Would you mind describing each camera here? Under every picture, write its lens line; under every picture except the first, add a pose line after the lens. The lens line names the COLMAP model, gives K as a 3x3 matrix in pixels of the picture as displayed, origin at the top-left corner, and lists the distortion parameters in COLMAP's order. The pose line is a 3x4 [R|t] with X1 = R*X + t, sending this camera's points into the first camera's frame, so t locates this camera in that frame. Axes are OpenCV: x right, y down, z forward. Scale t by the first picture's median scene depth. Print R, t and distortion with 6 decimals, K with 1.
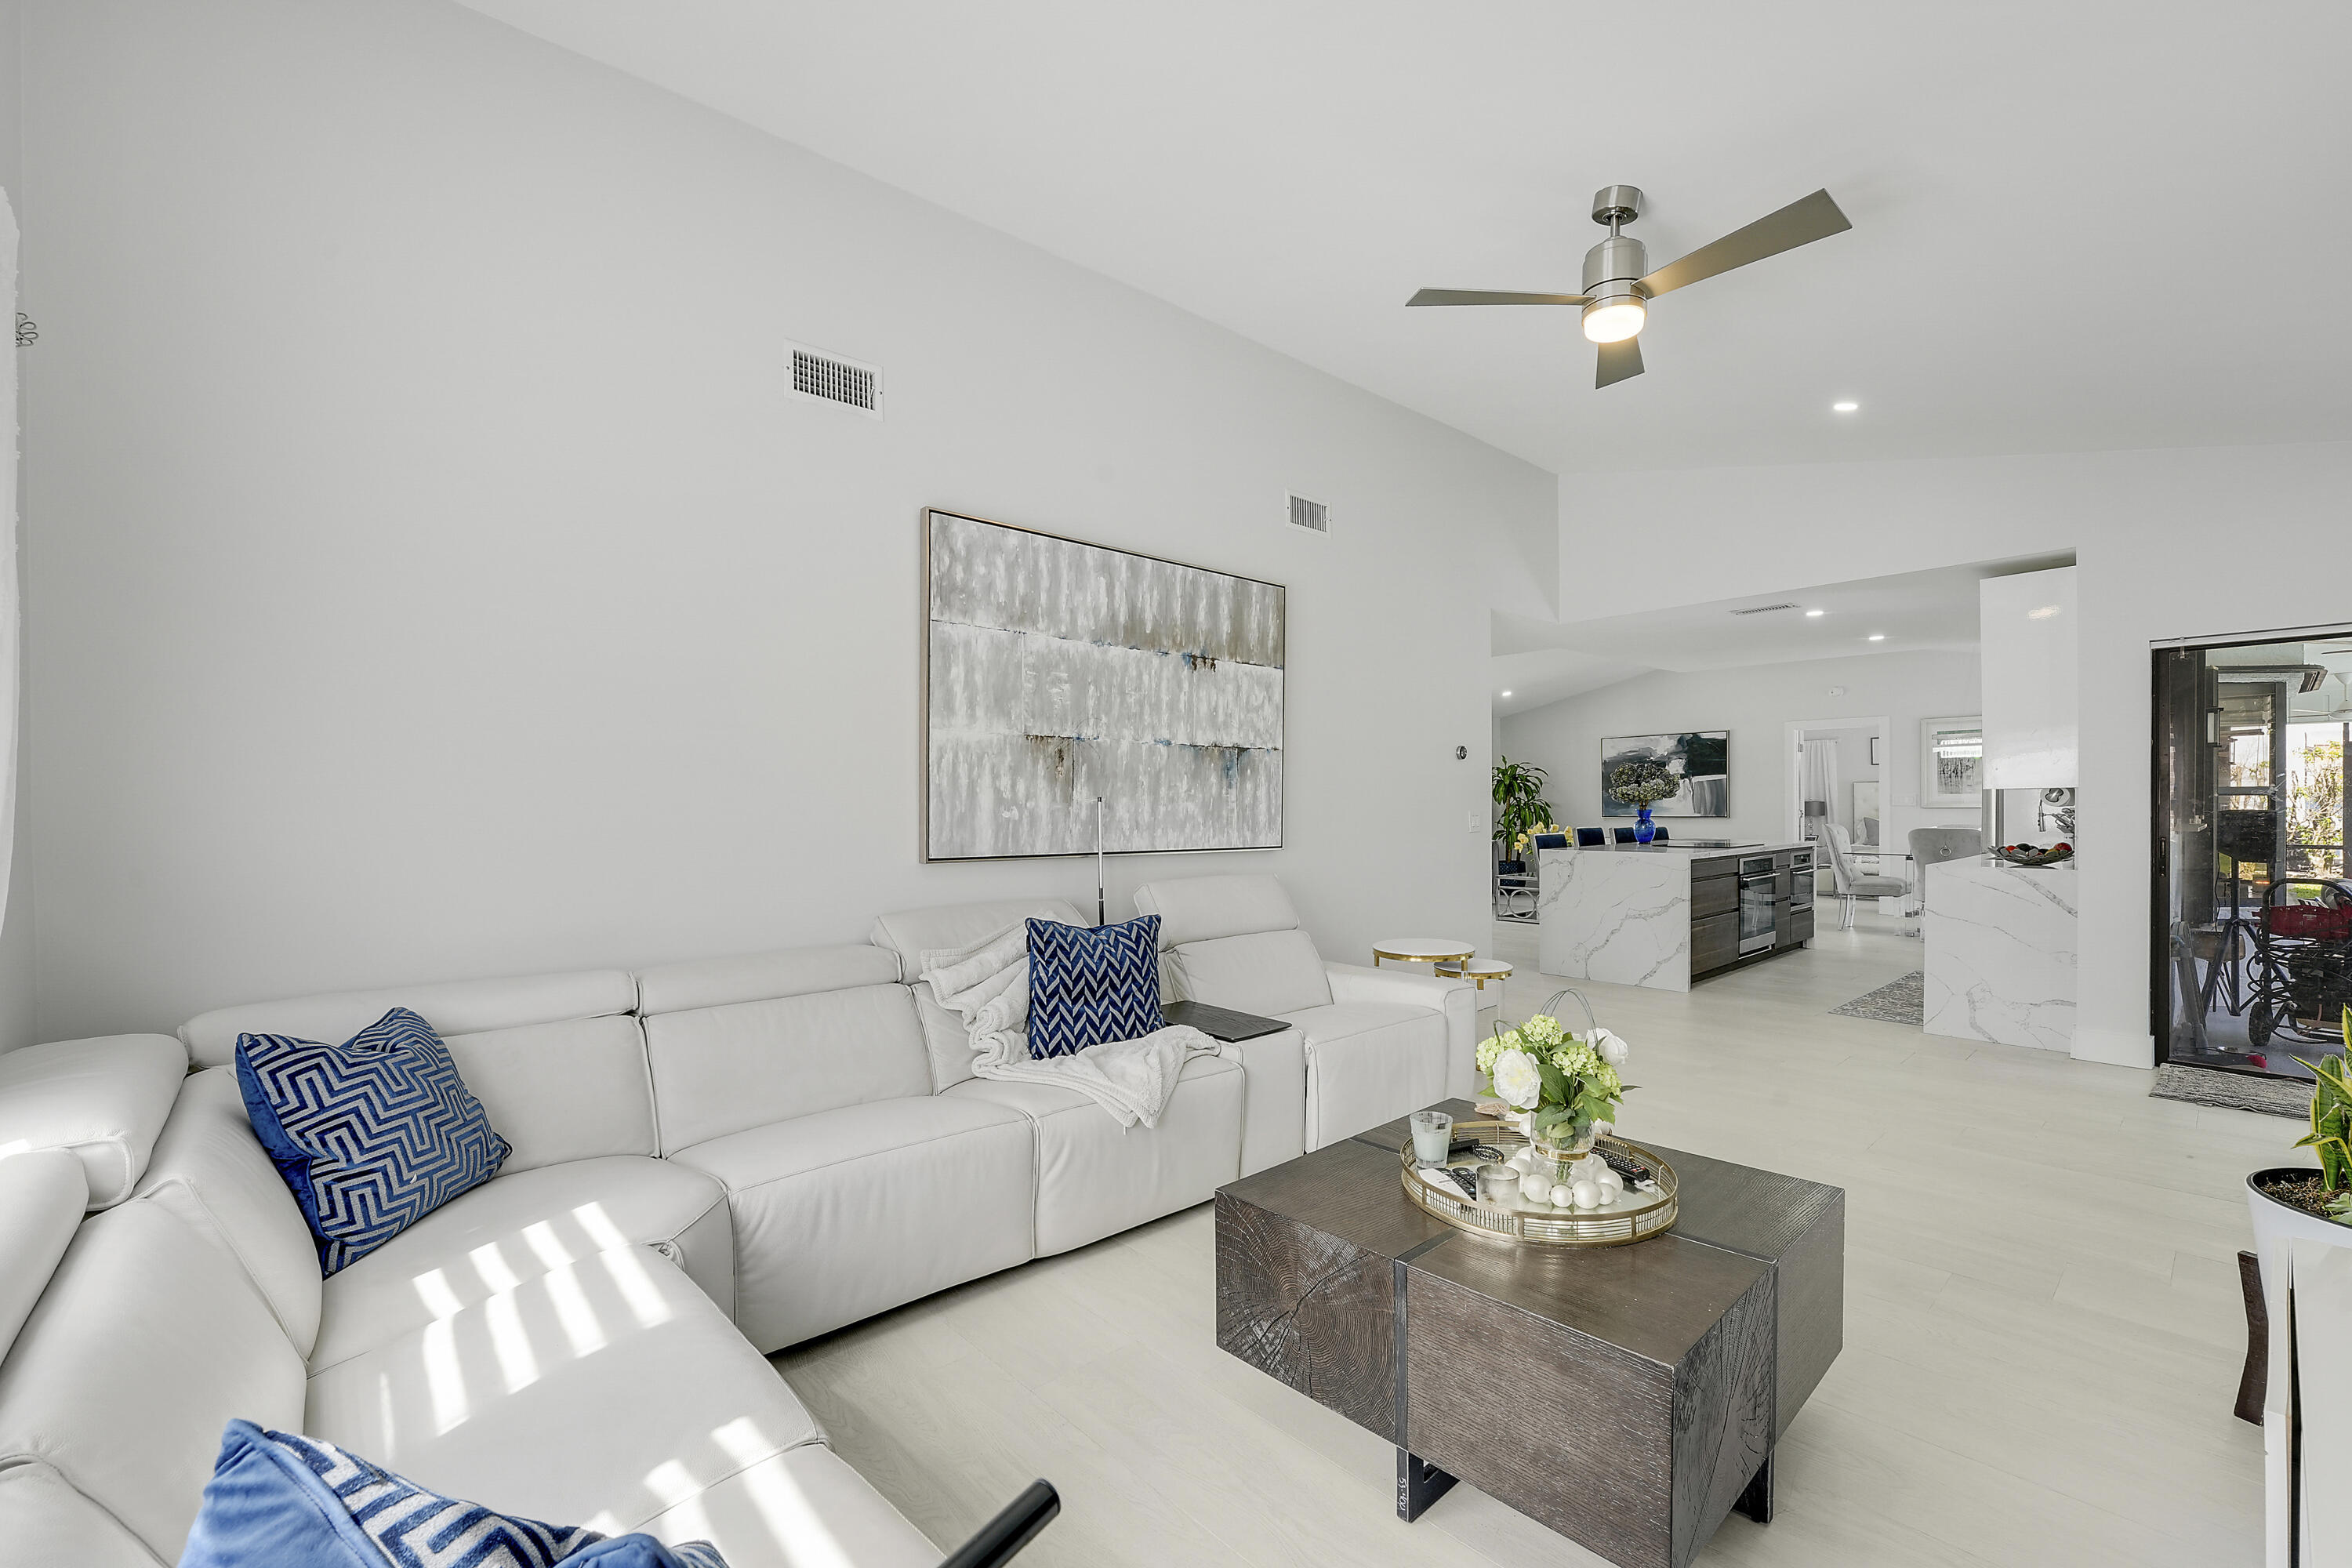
lens RADIAL K [[966.7, 0, 1182.2], [0, 966.7, 812.7], [0, 0, 1]] dist [-0.034600, 0.006552]
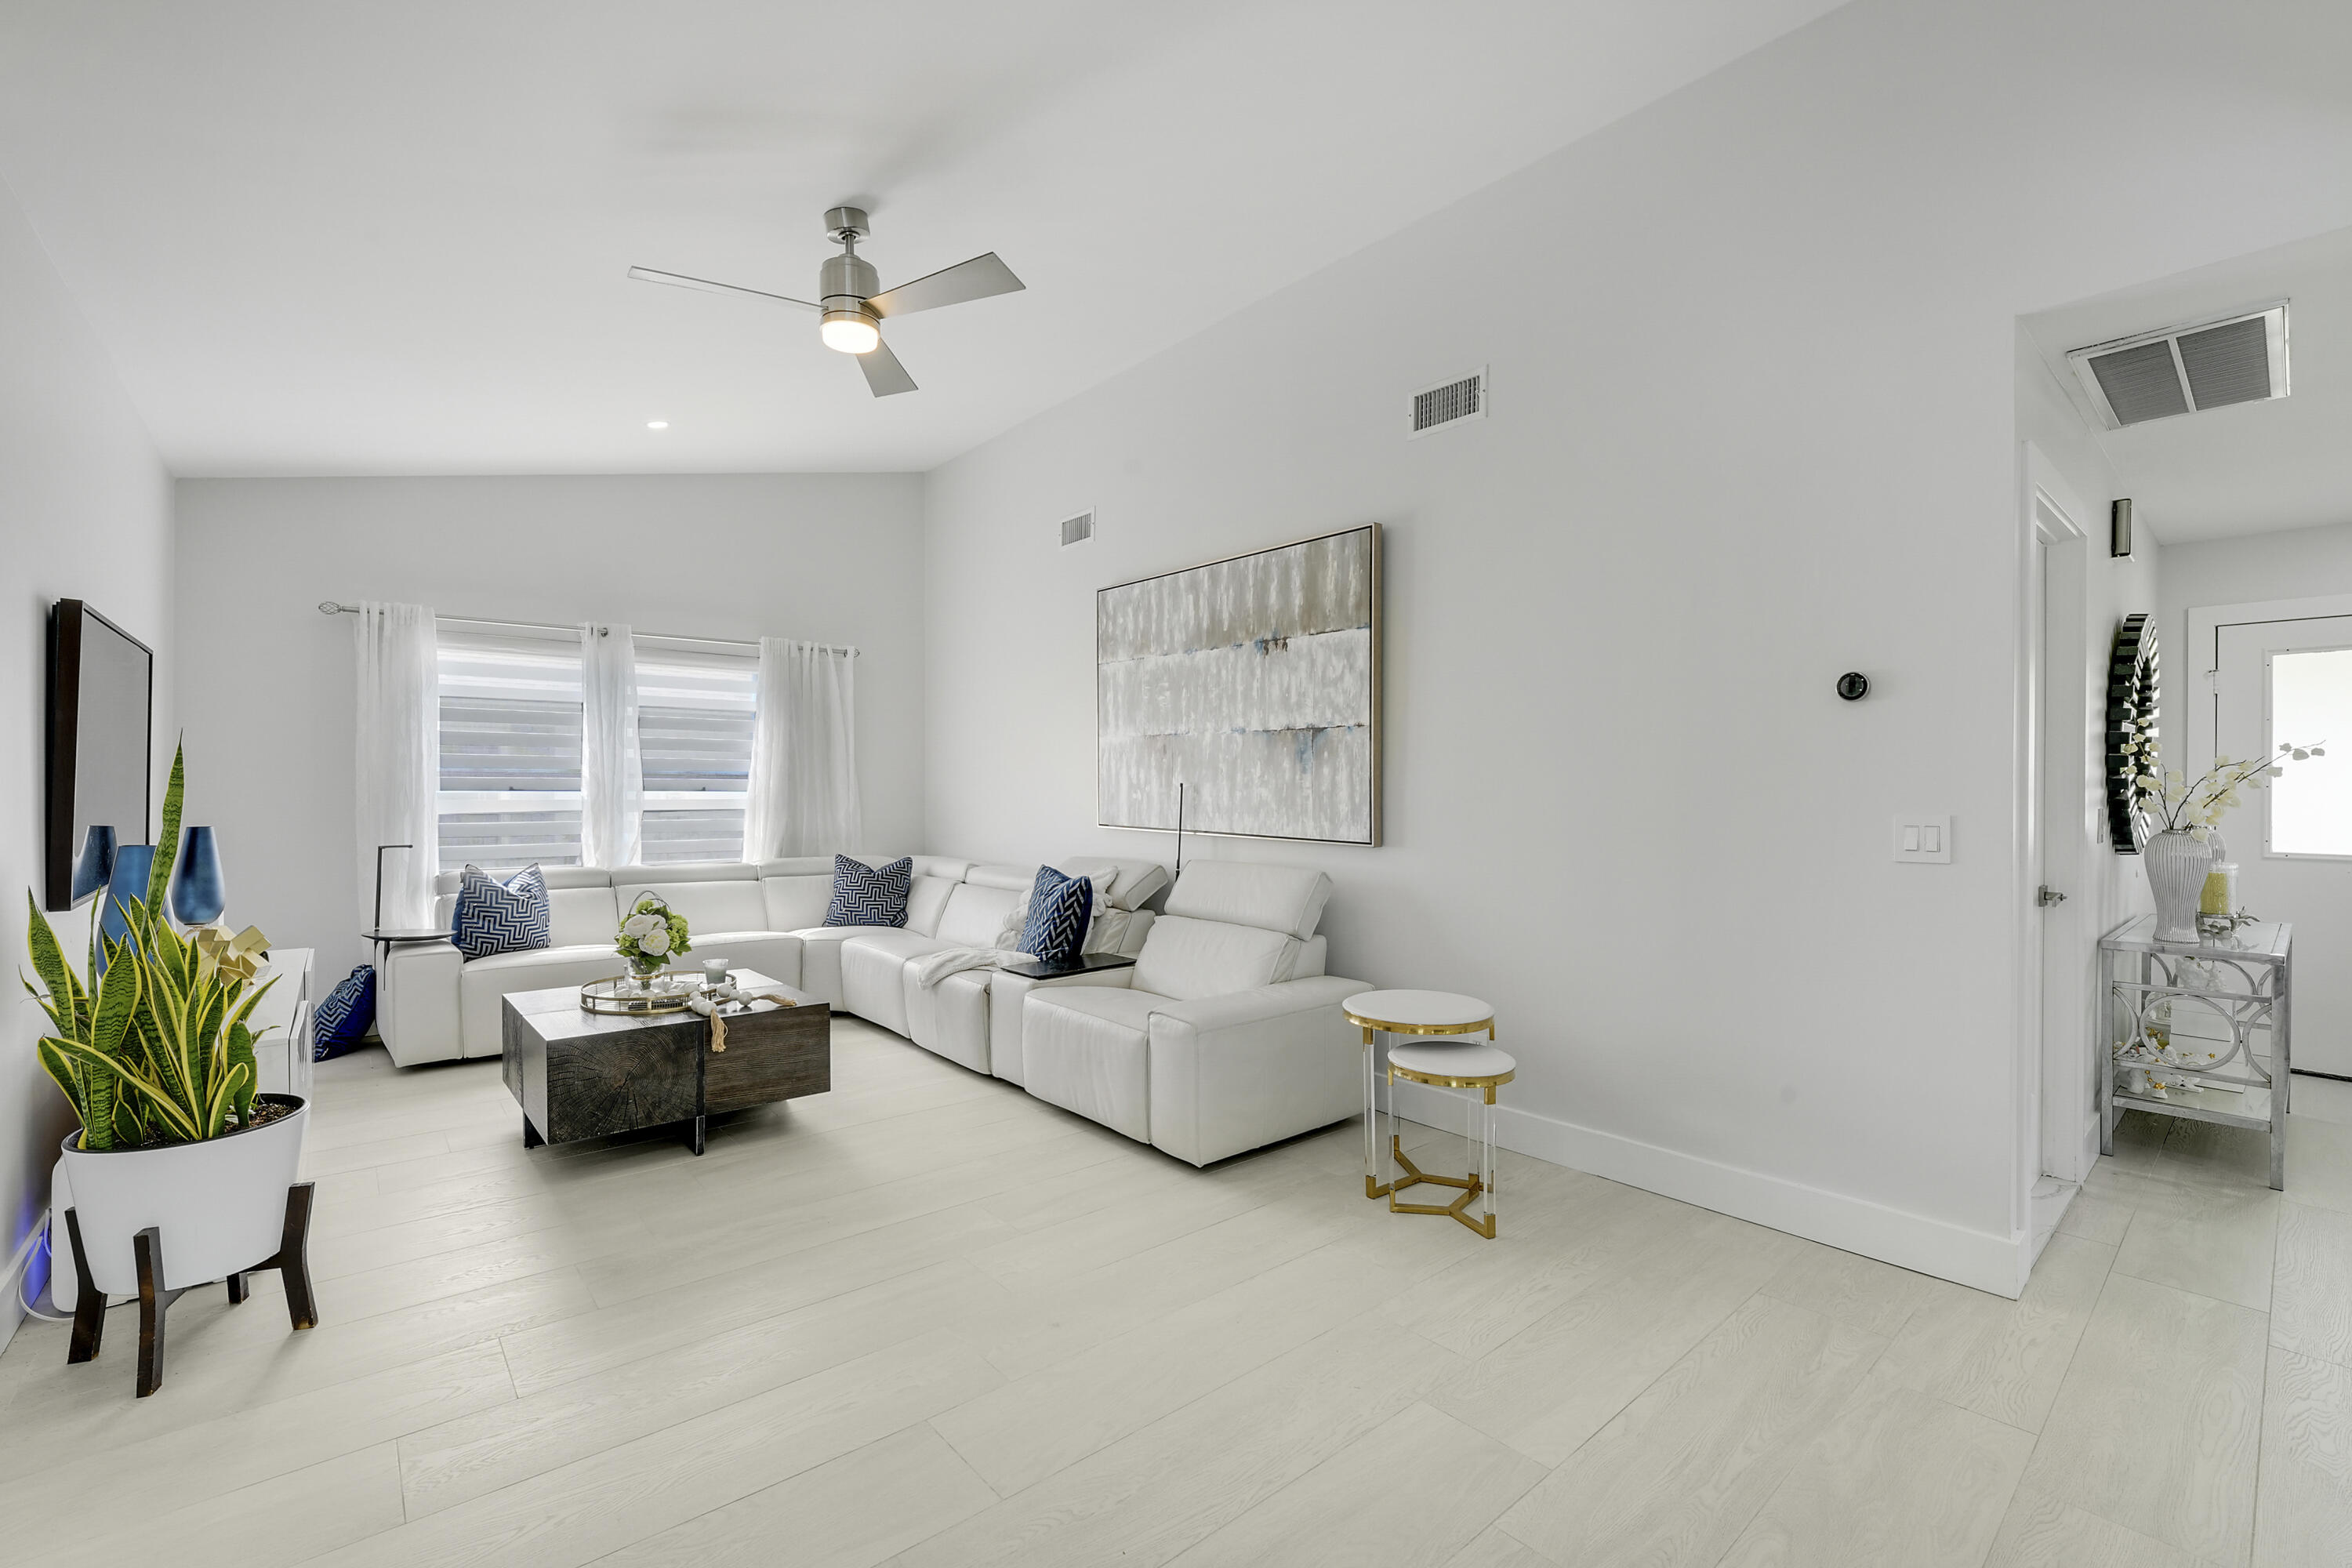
lens RADIAL K [[1010.0, 0, 1186.9], [0, 1010.0, 787.5], [0, 0, 1]] dist [-0.021025, 0.001663]
pose [[-0.003205, 0.006246, -0.999975, 0.975342], [-0.014278, 0.999878, 0.006291, -0.015670], [0.999893, 0.014297, -0.003116, 0.858641]]
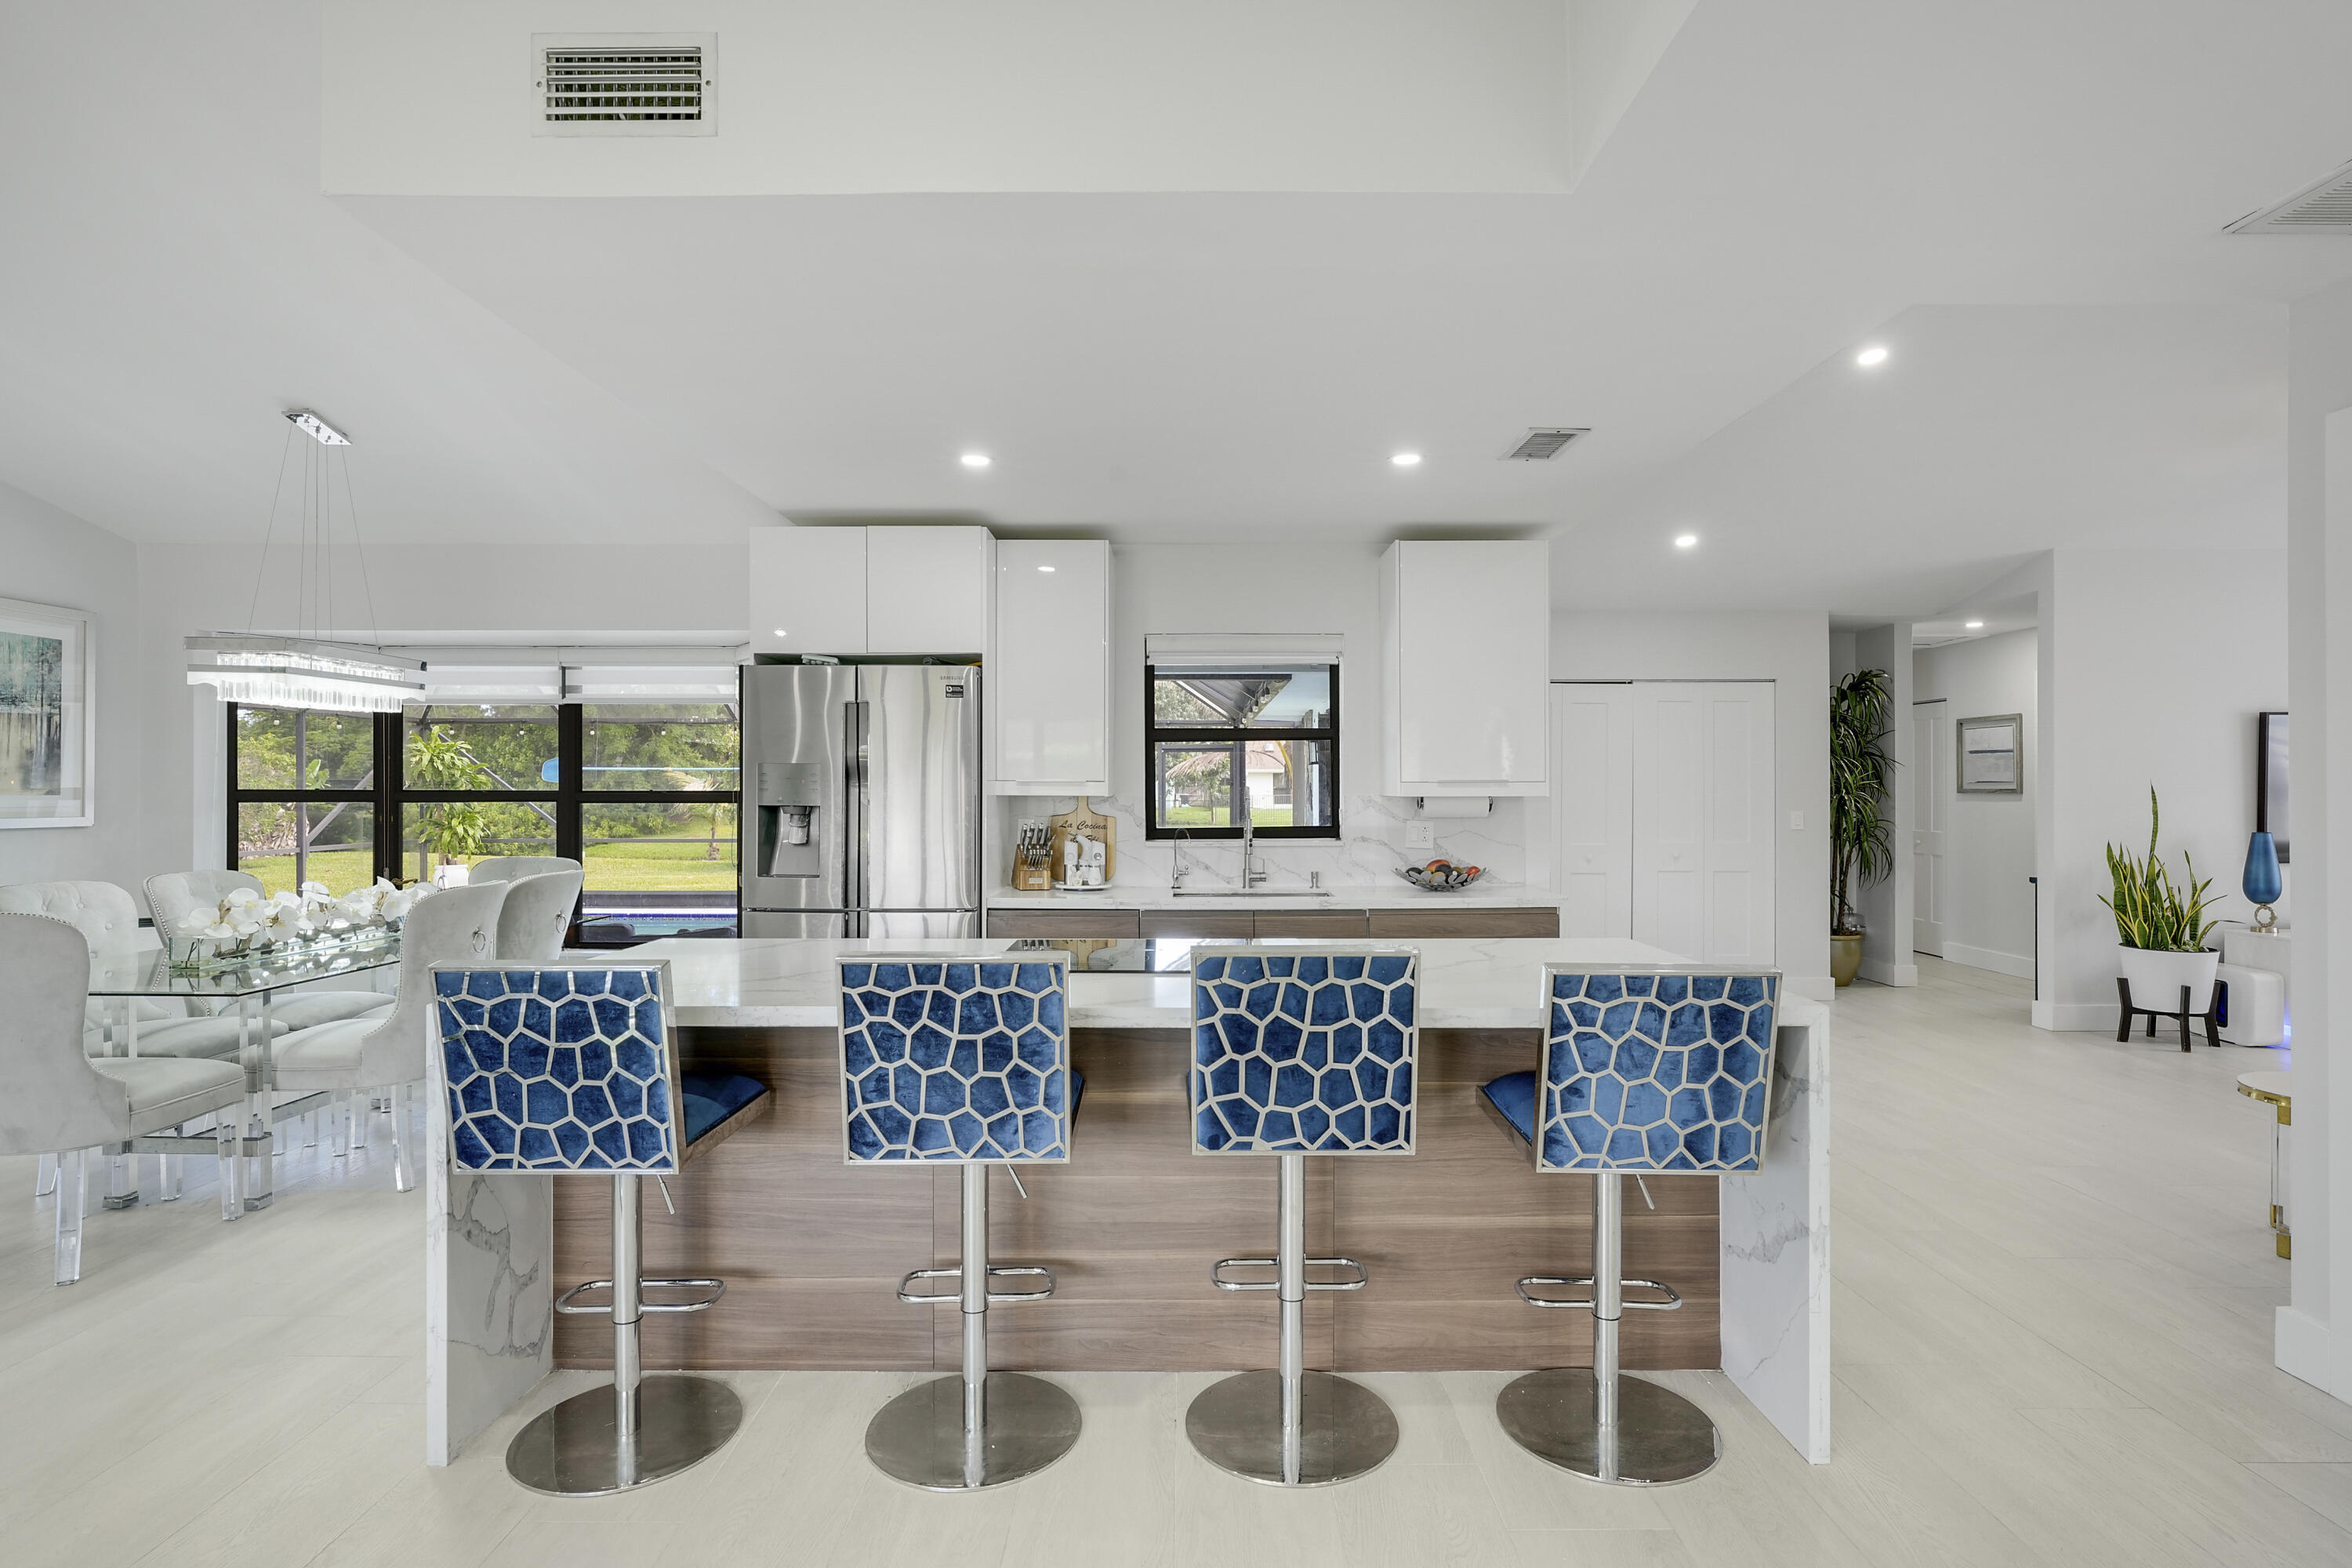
lens RADIAL K [[1175.5, 0, 1172.8], [0, 1175.5, 777.2], [0, 0, 1]] dist [-0.006392, -0.000422]
pose [[-0.752591, 0.012817, 0.658364, 0.456803], [0.011114, 0.999915, -0.006762, -0.041708], [-0.658395, 0.002228, -0.752670, 2.156927]]
